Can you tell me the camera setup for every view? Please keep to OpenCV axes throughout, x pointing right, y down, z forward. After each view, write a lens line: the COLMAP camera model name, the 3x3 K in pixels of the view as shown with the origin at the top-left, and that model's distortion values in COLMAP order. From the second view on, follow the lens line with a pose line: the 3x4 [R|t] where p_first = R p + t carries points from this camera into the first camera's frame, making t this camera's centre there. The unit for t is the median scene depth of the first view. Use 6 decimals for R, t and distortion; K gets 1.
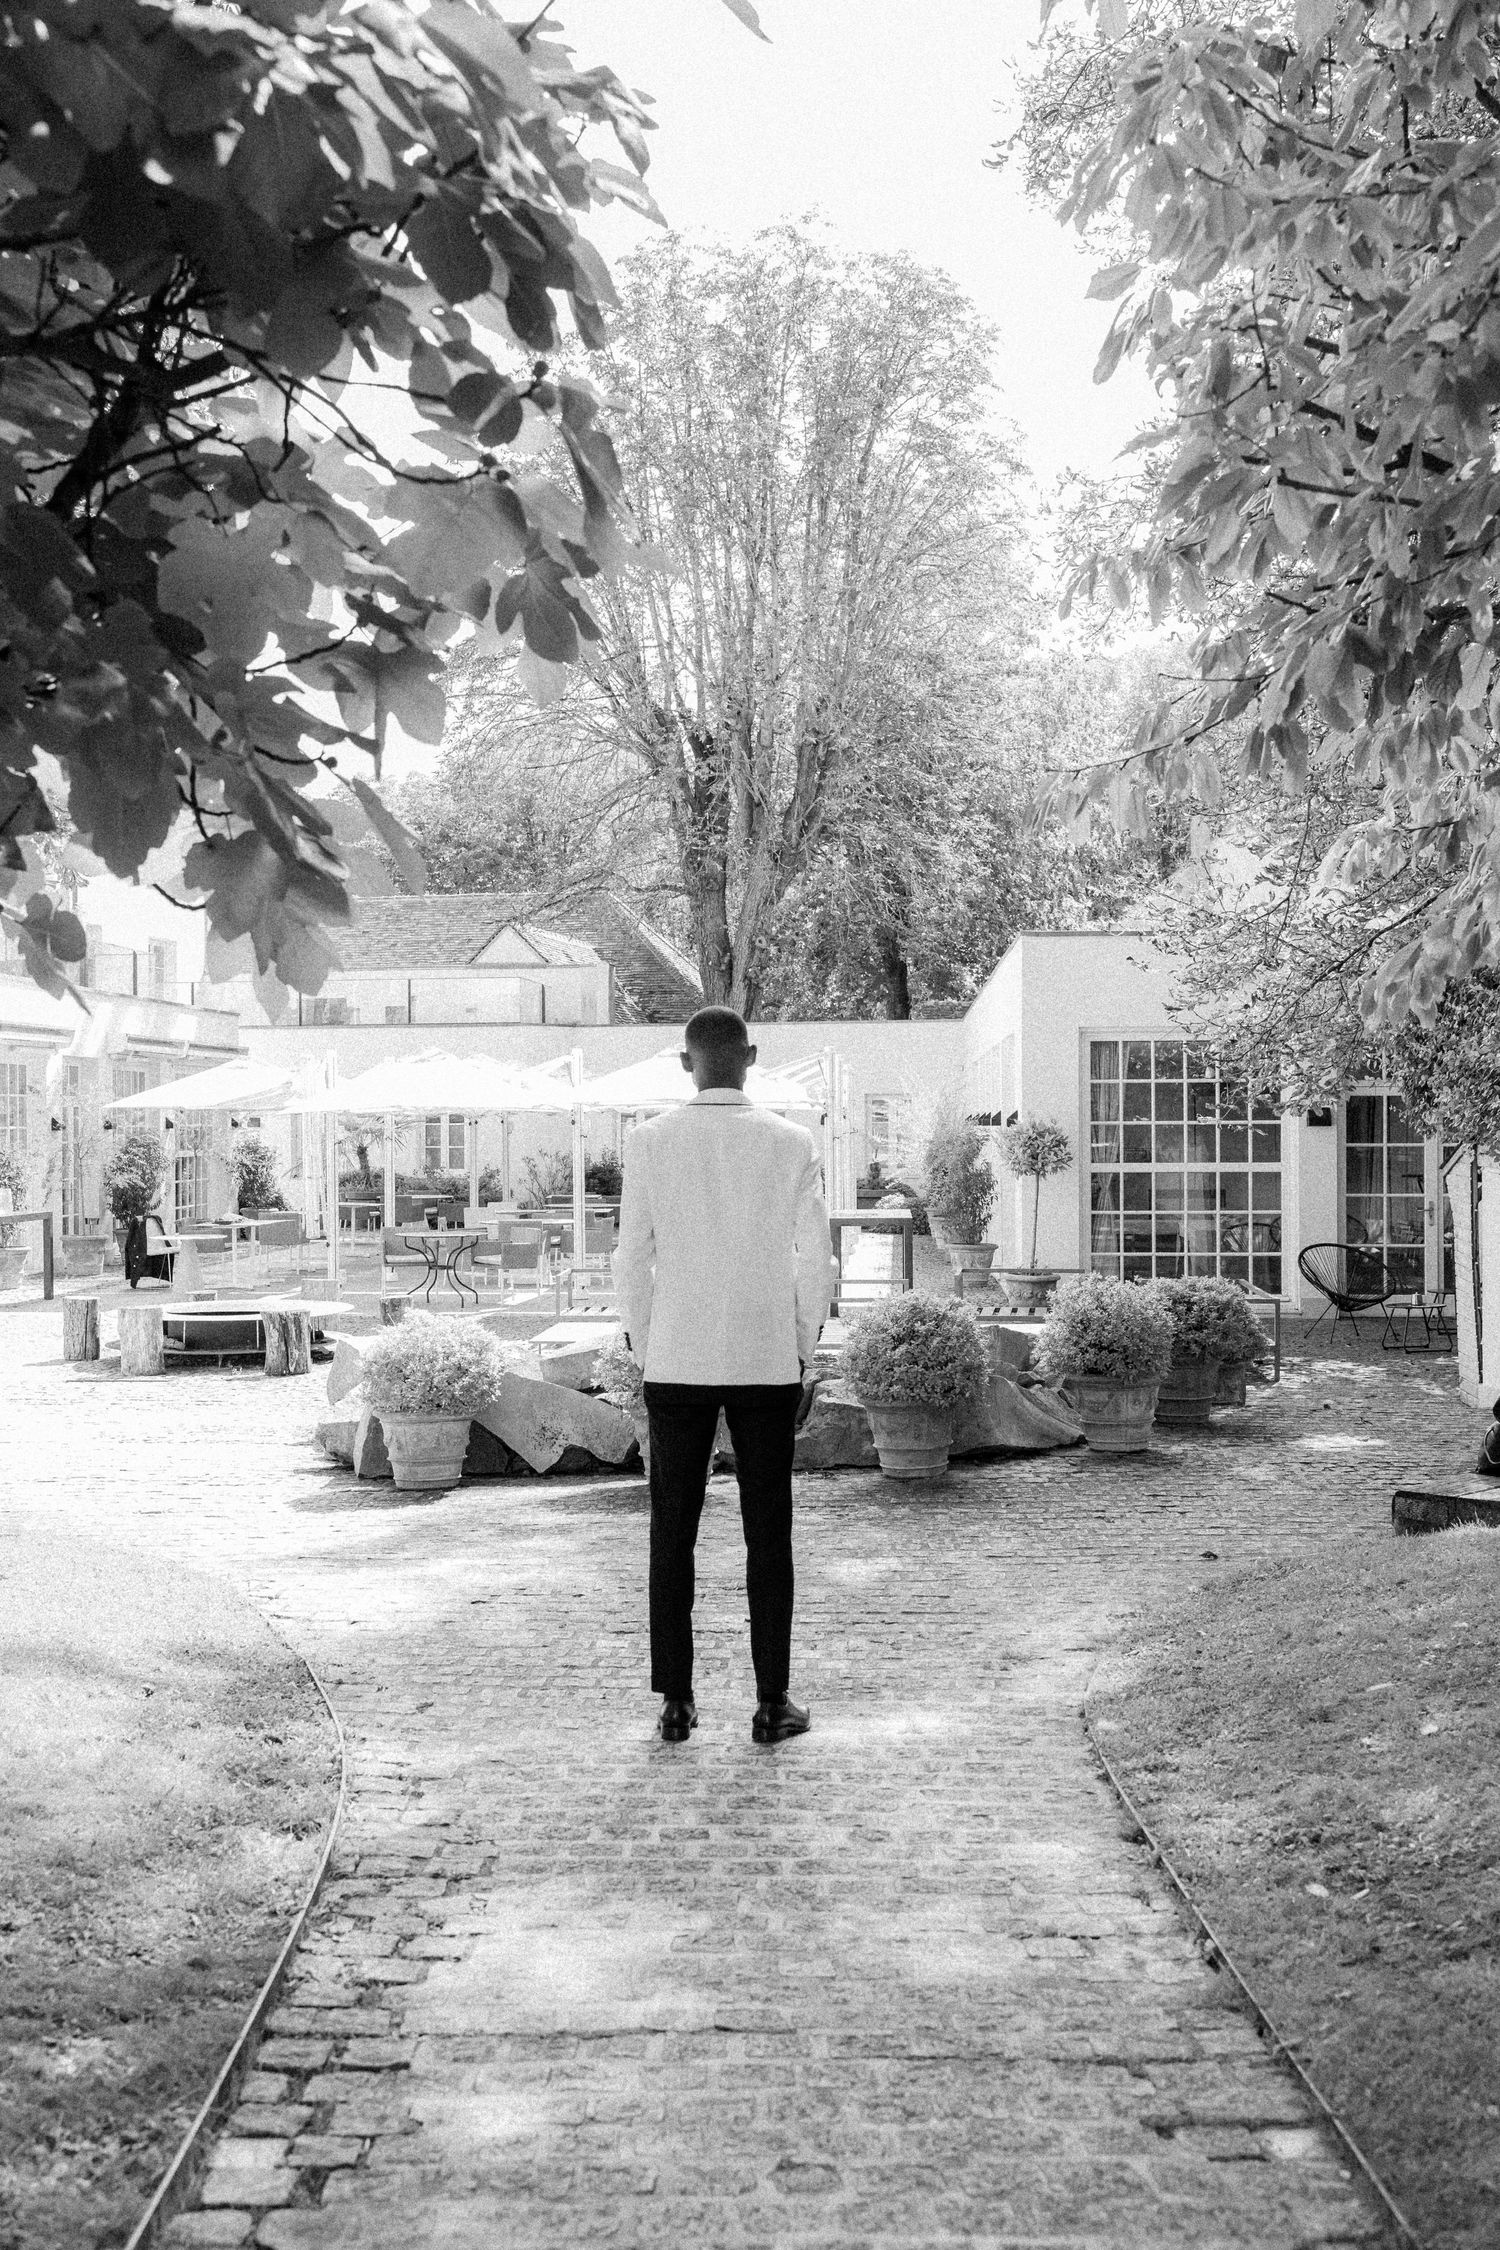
lens RADIAL K [[2242.2, 0, 746.0], [0, 2242.2, 1116.2], [0, 0, 1]] dist [-0.005943, 0.000000]
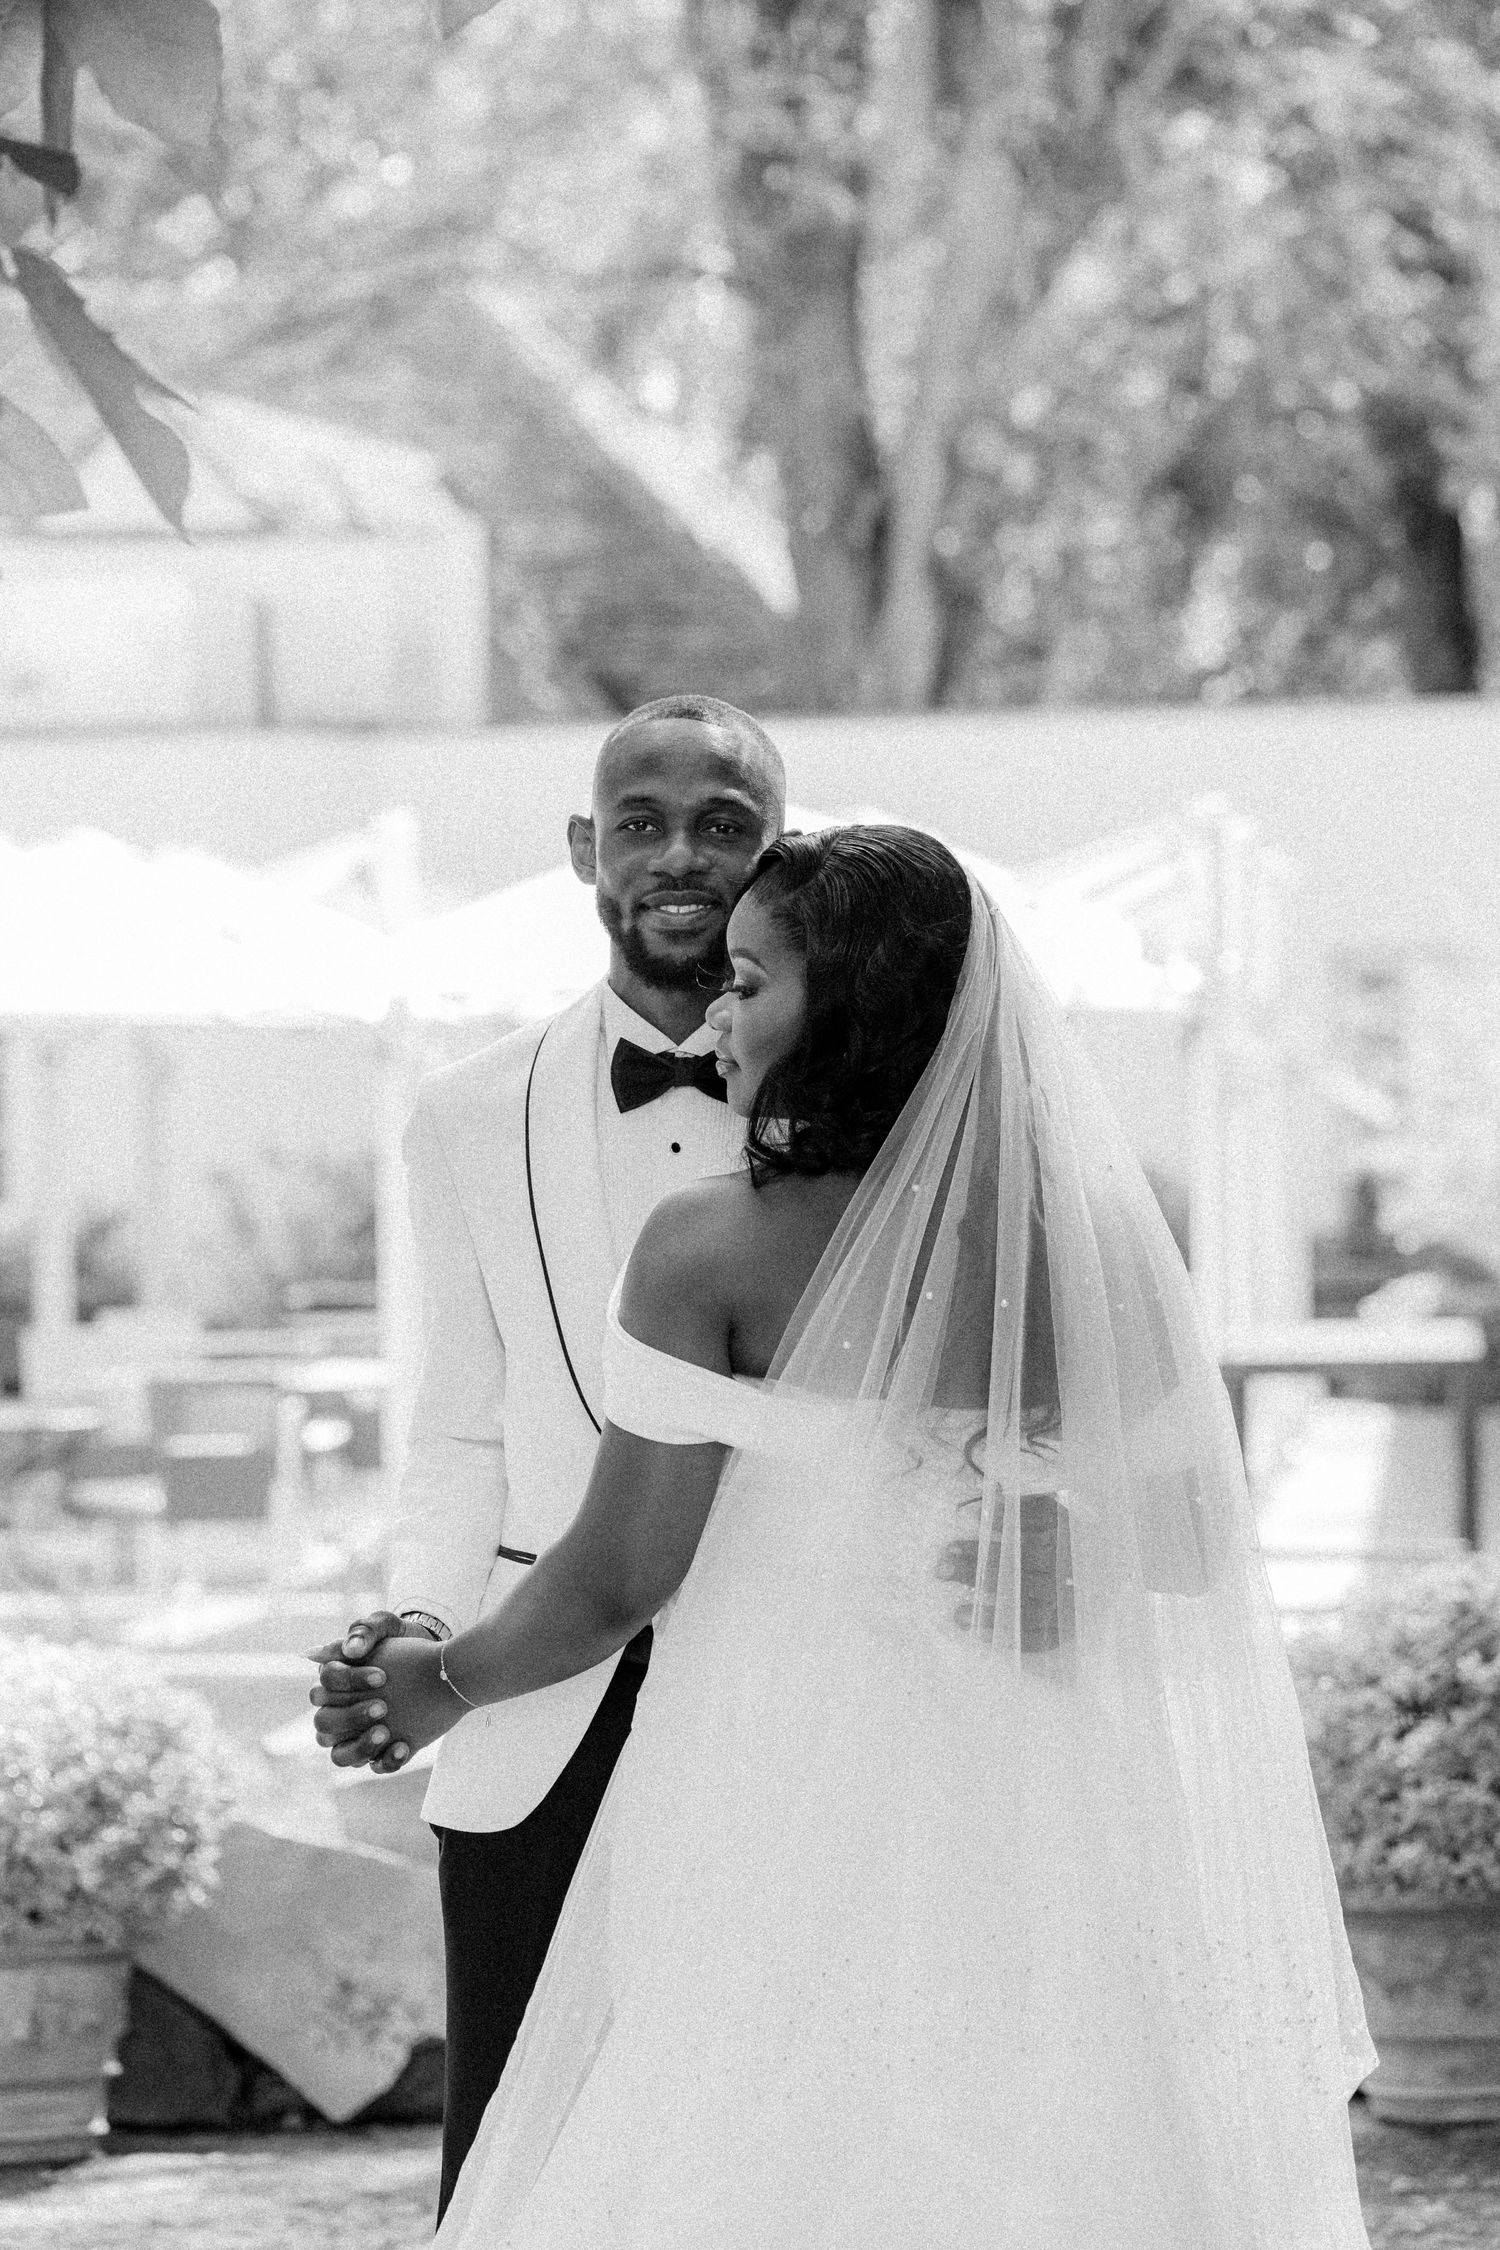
lens RADIAL K [[7645.1, 0, 750.4], [0, 7645.1, 1124.7], [0, 0, 1]] dist [0.106417, 0.000000]
pose [[0.999688, -0.007345, -0.023876, -0.001110], [0.007666, 0.999881, 0.013376, -0.001071], [0.023775, -0.013554, 0.999625, -0.054282]]
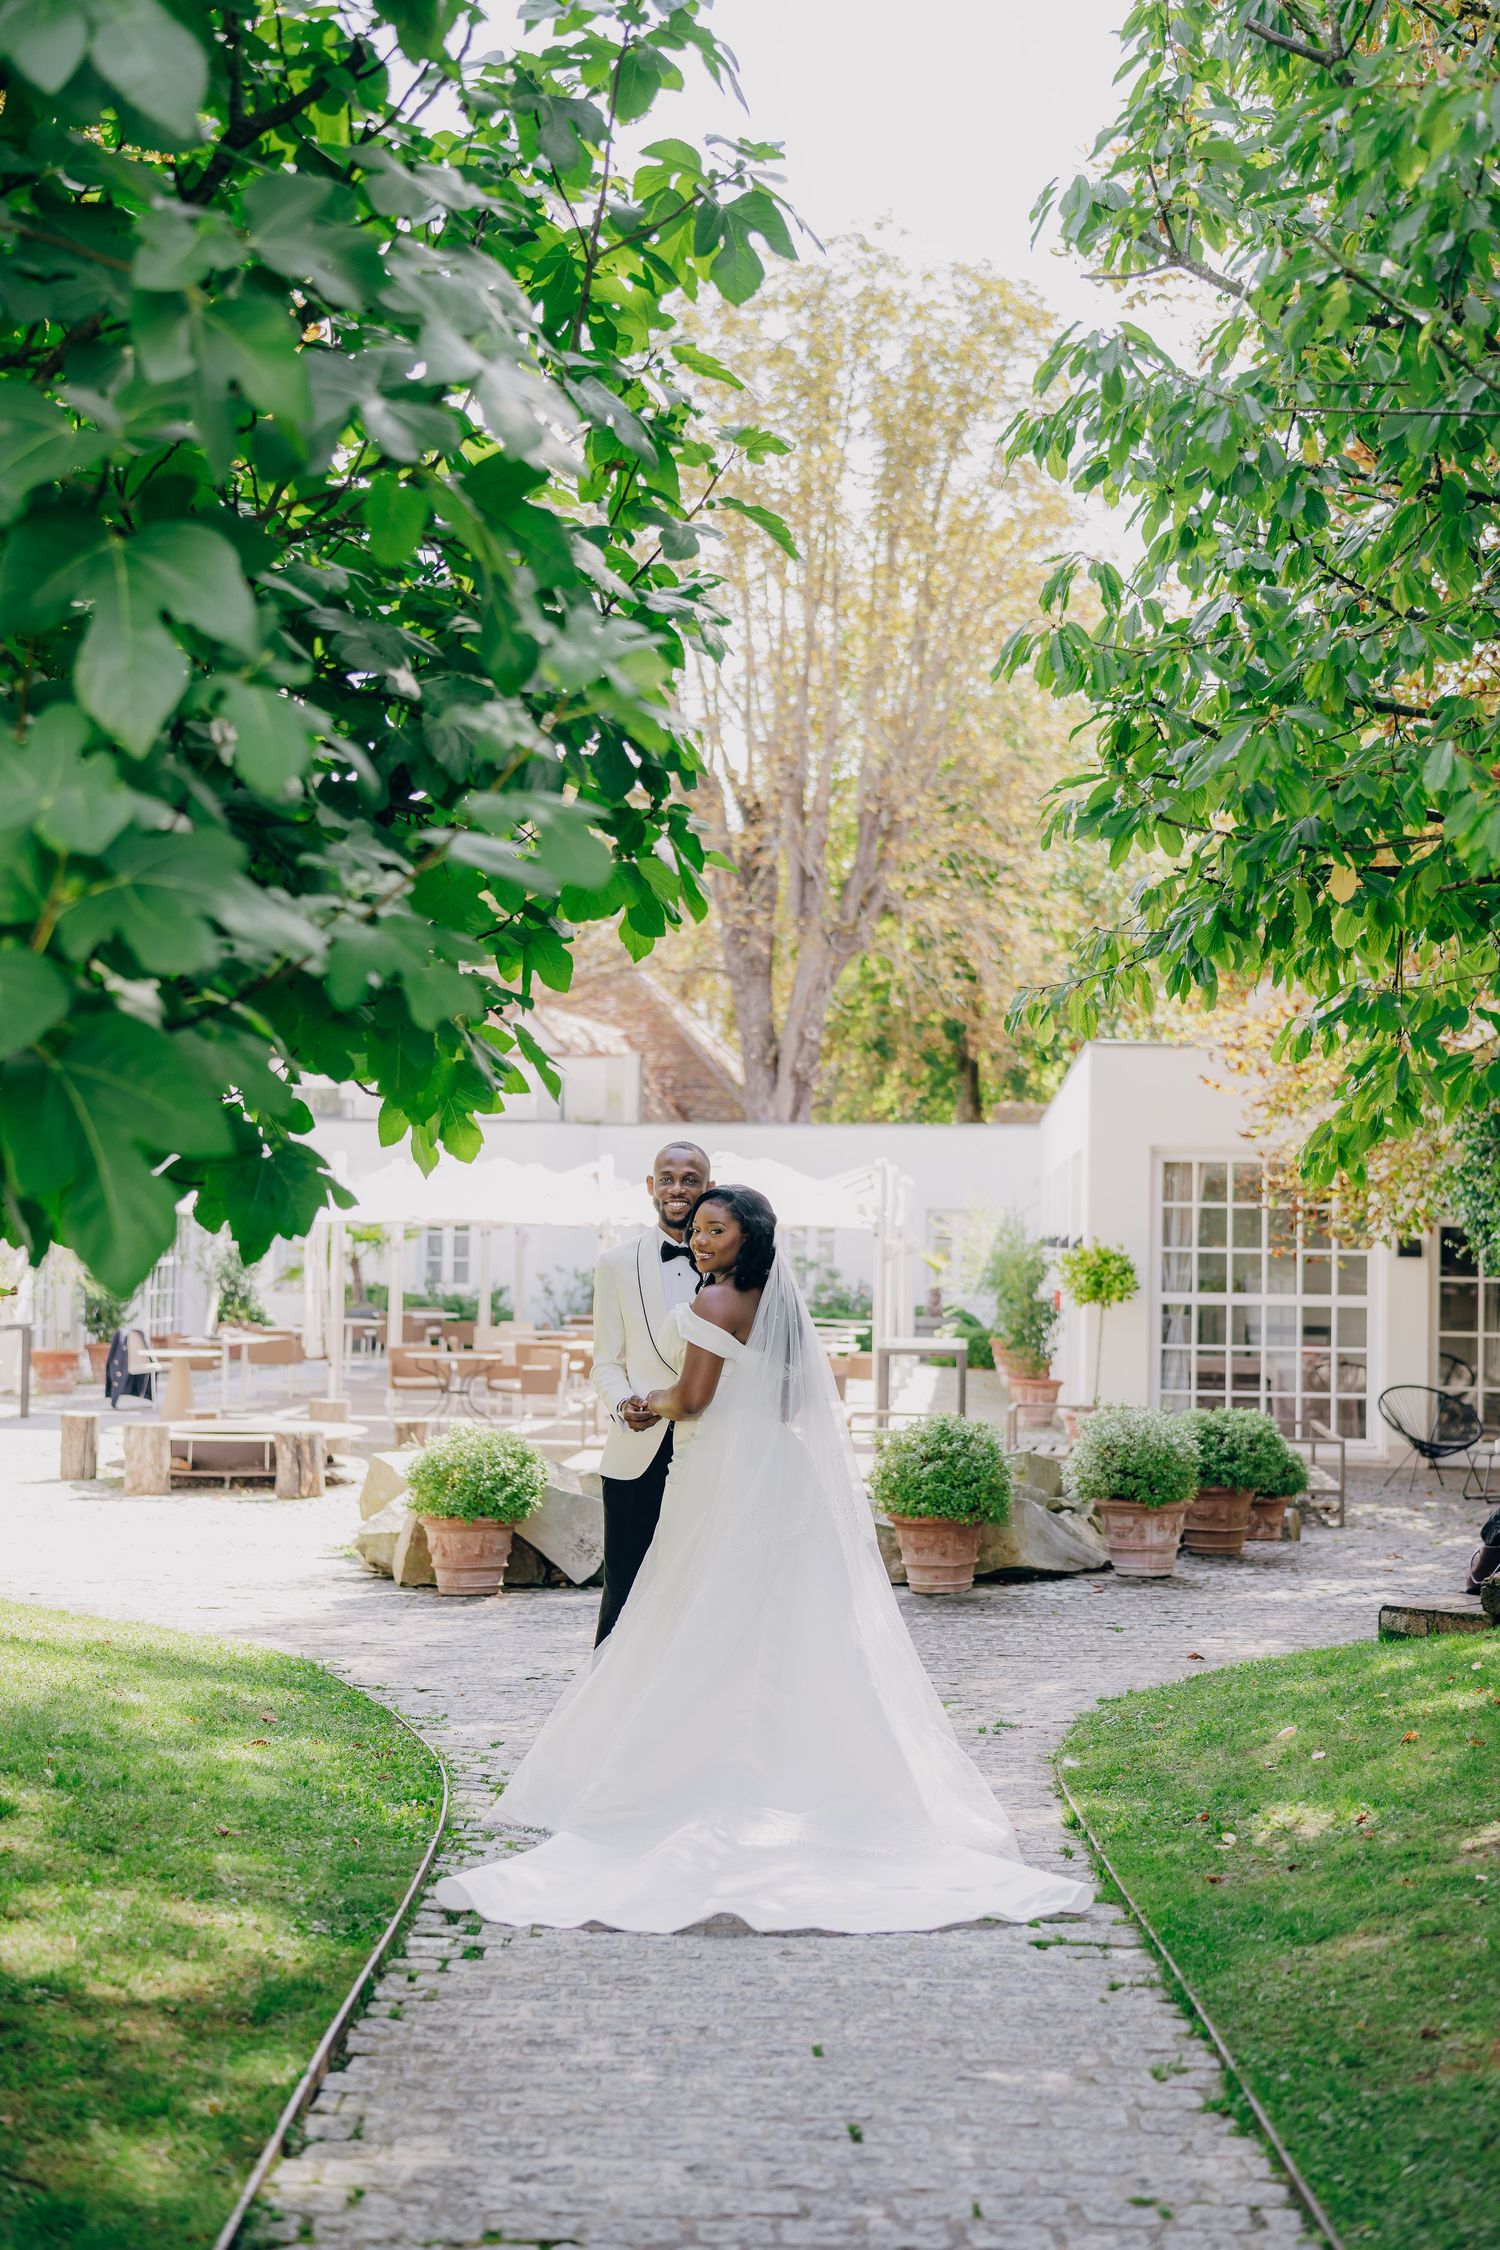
lens RADIAL K [[2717.4, 0, 745.7], [0, 2717.4, 1143.0], [0, 0, 1]] dist [0.025529, 0.000000]
pose [[0.999638, 0.019996, -0.017986, 0.001499], [-0.020537, 0.999327, -0.030407, -0.002727], [0.017366, 0.030765, 0.999376, -0.105908]]
